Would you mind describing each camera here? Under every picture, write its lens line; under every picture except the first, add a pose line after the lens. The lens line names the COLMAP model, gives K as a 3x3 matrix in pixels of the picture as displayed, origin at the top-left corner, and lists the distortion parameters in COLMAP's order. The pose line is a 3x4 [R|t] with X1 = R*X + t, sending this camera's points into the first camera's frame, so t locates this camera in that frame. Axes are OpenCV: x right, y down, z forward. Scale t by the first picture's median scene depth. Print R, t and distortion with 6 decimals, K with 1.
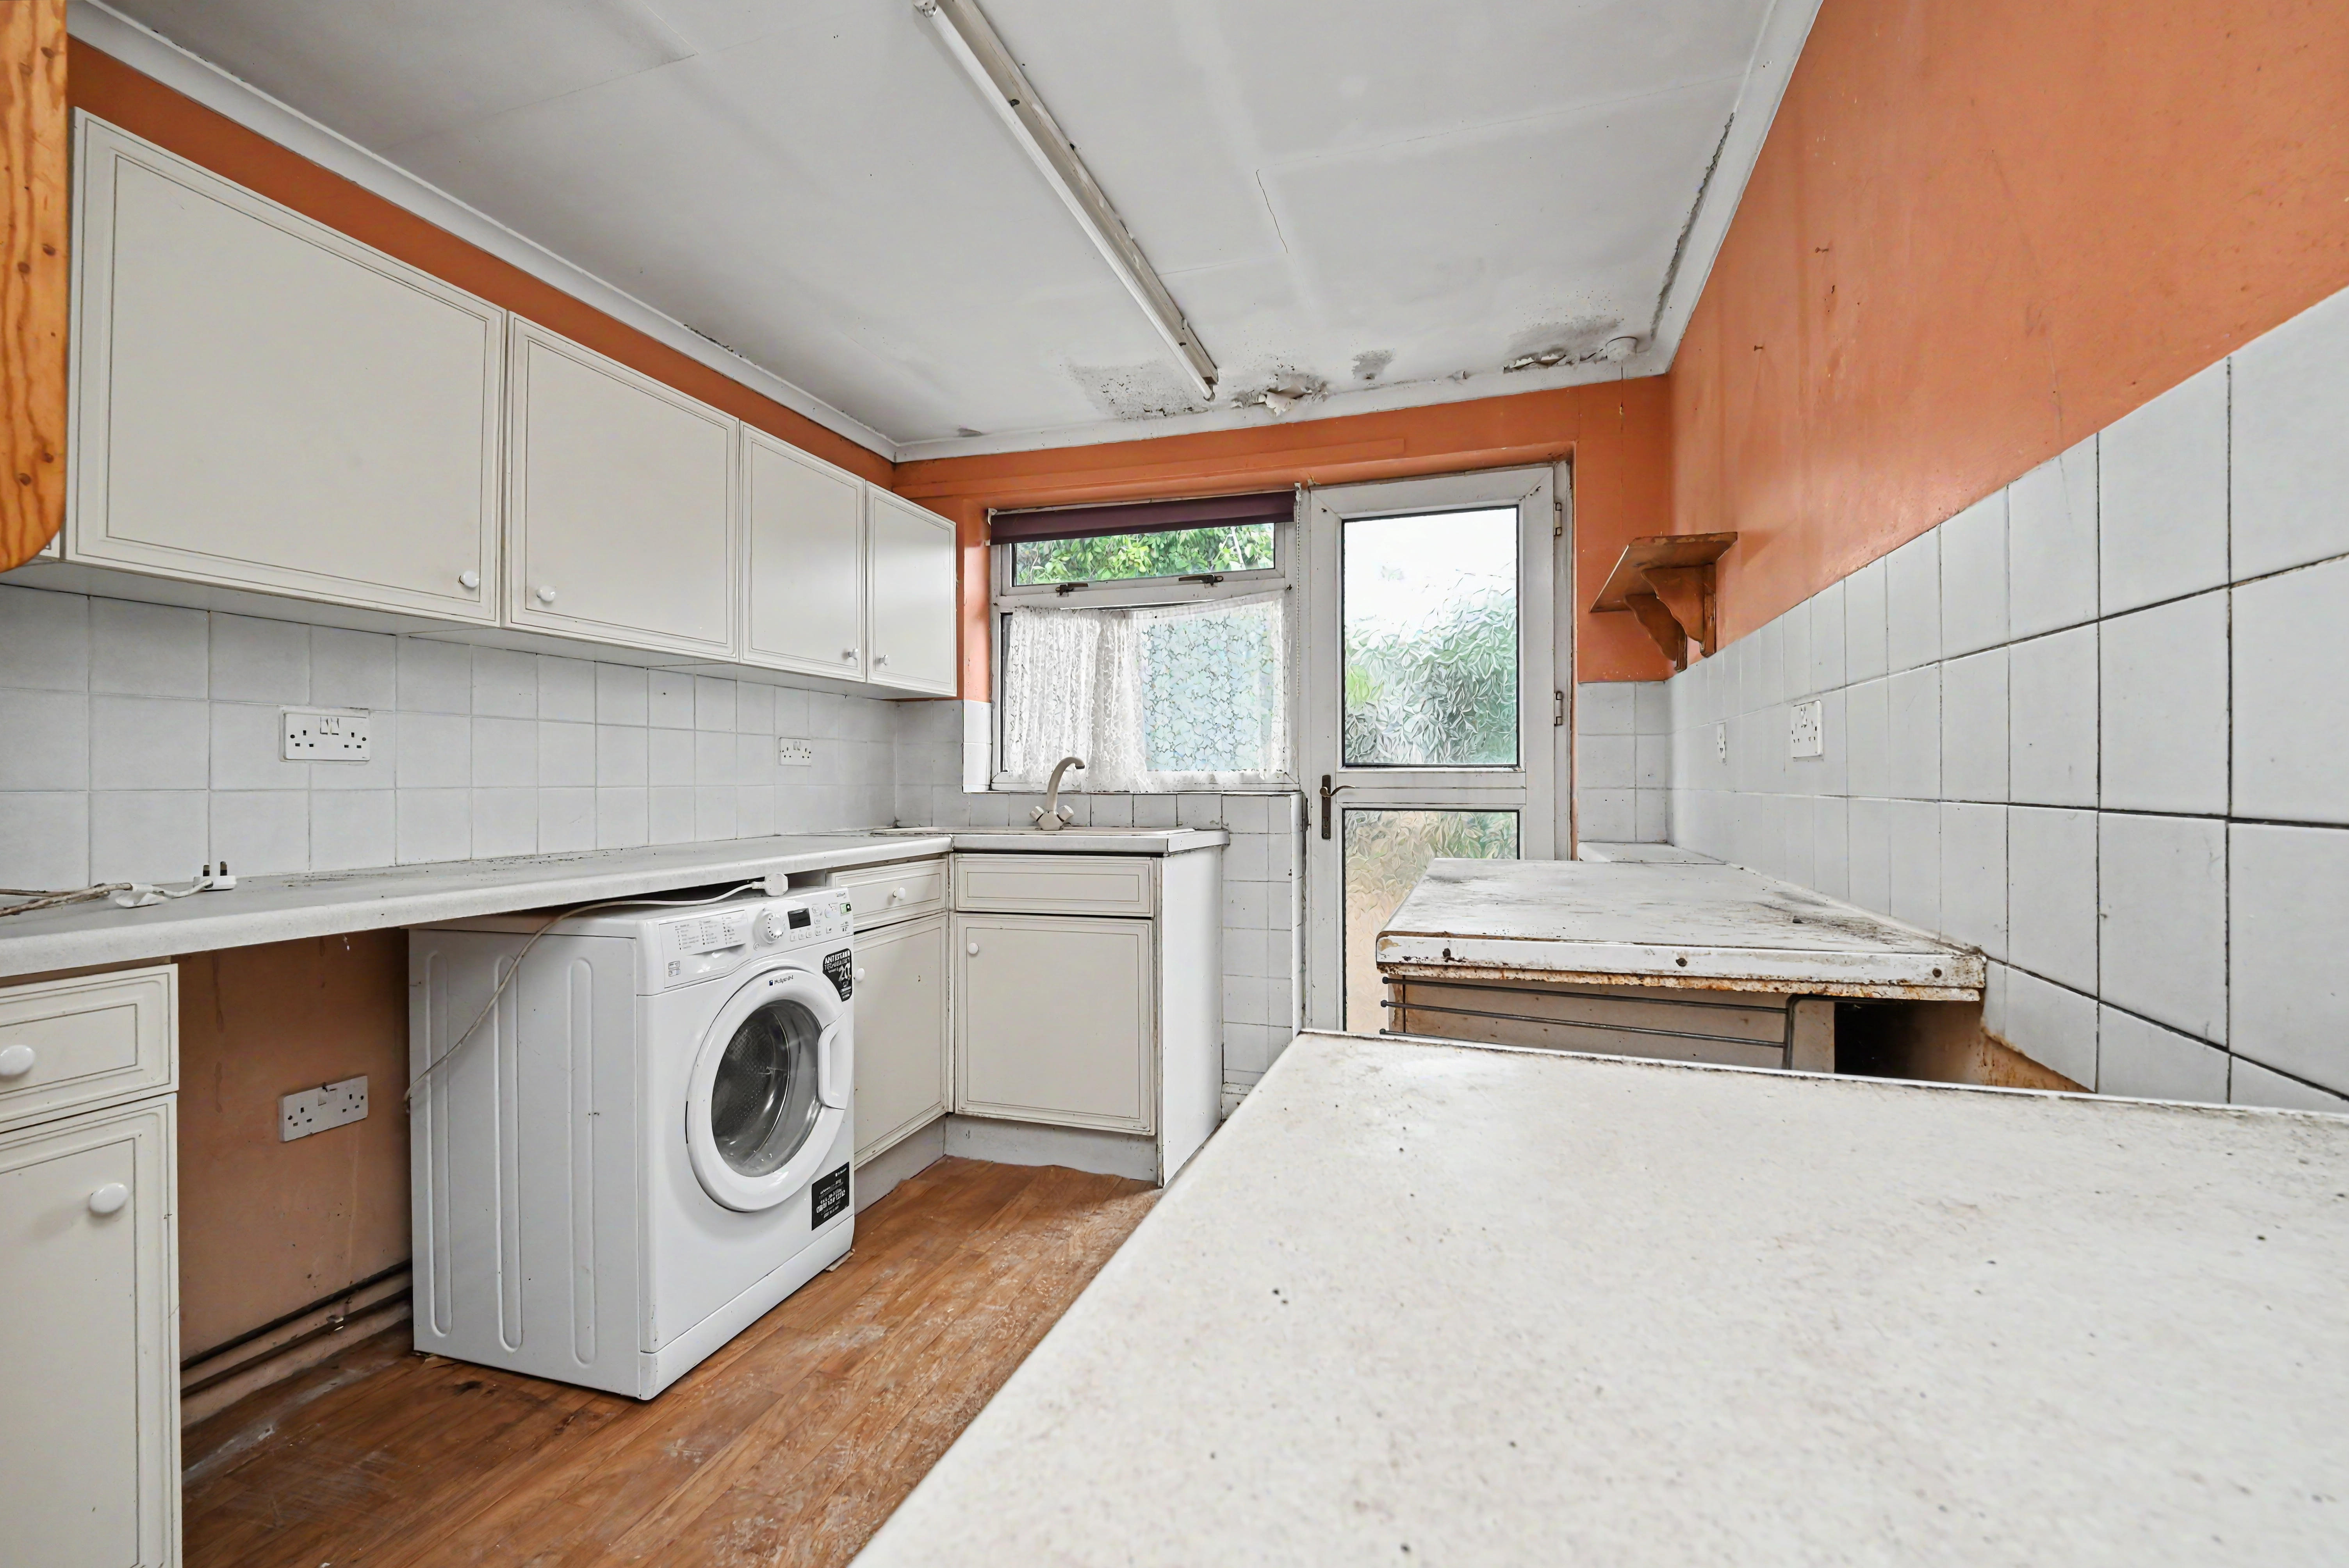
lens RADIAL K [[981.3, 0, 1158.3], [0, 981.3, 772.1], [0, 0, 1]] dist [-0.016008, -0.000350]
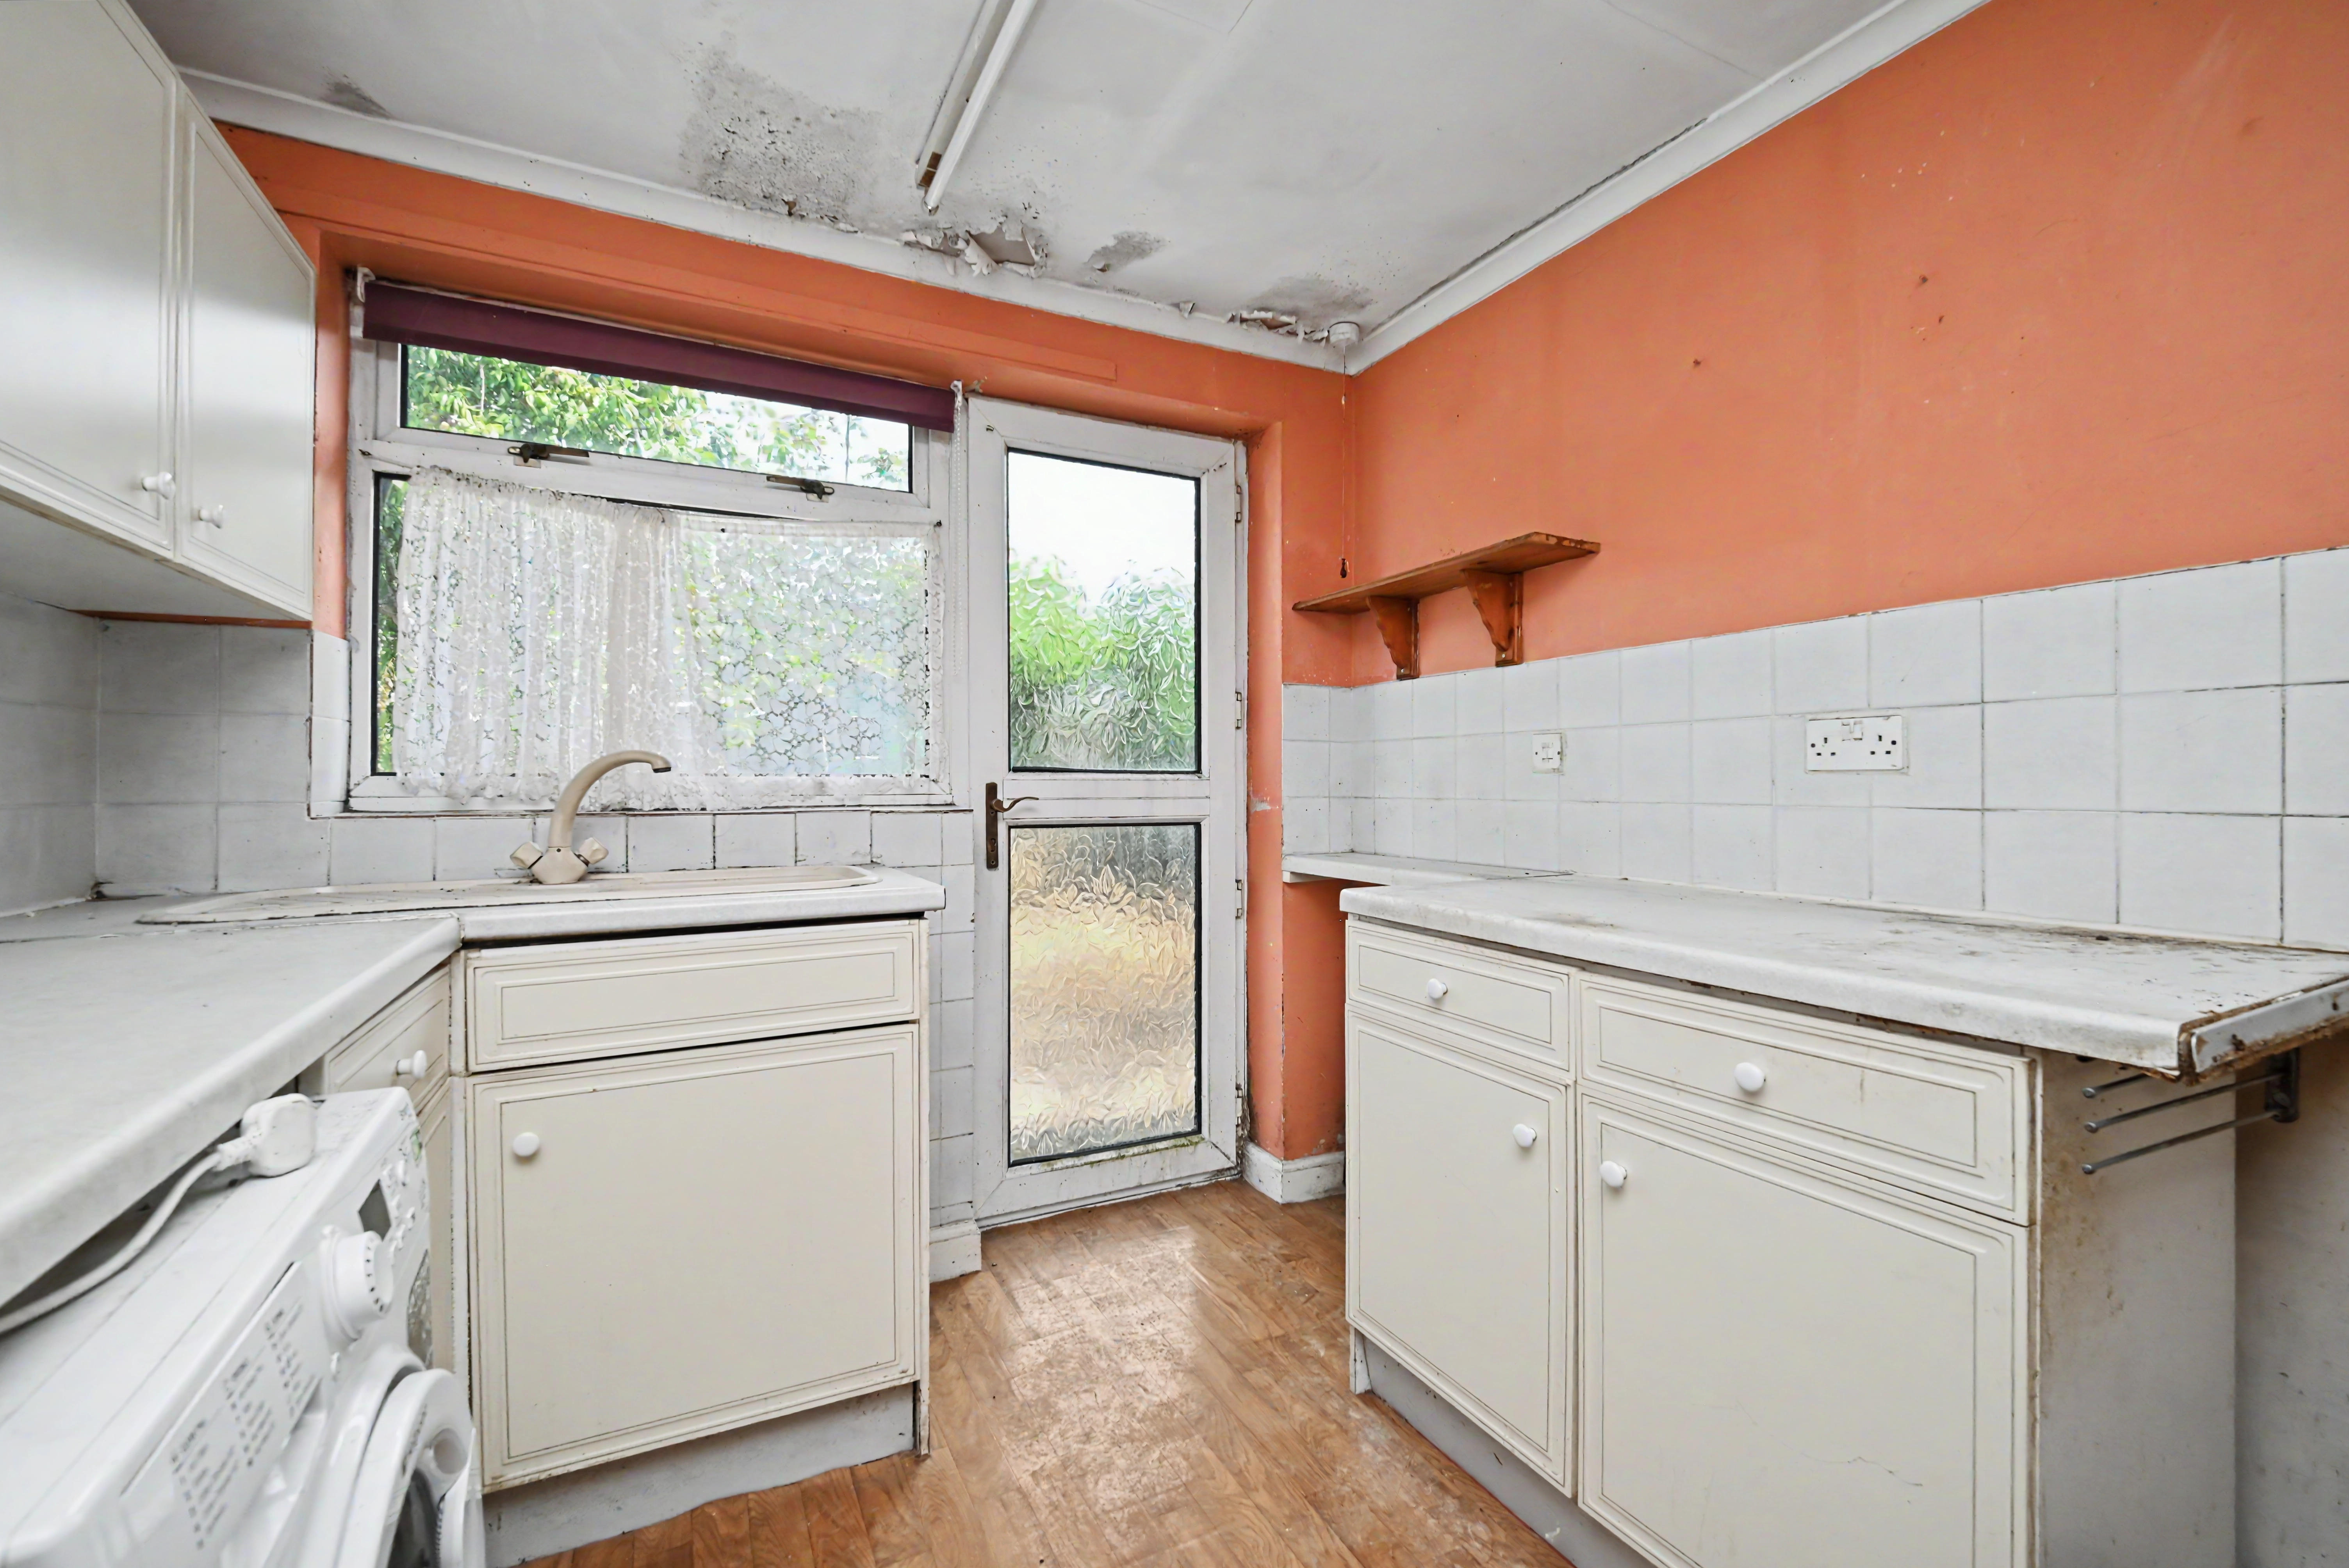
lens RADIAL K [[981.3, 0, 1186.3], [0, 981.3, 782.5], [0, 0, 1]] dist [-0.016008, -0.000350]
pose [[0.683542, 0.002127, 0.729908, -0.272445], [0.000421, 0.999994, -0.003308, 0.005327], [-0.729911, 0.002569, 0.683537, 0.381982]]
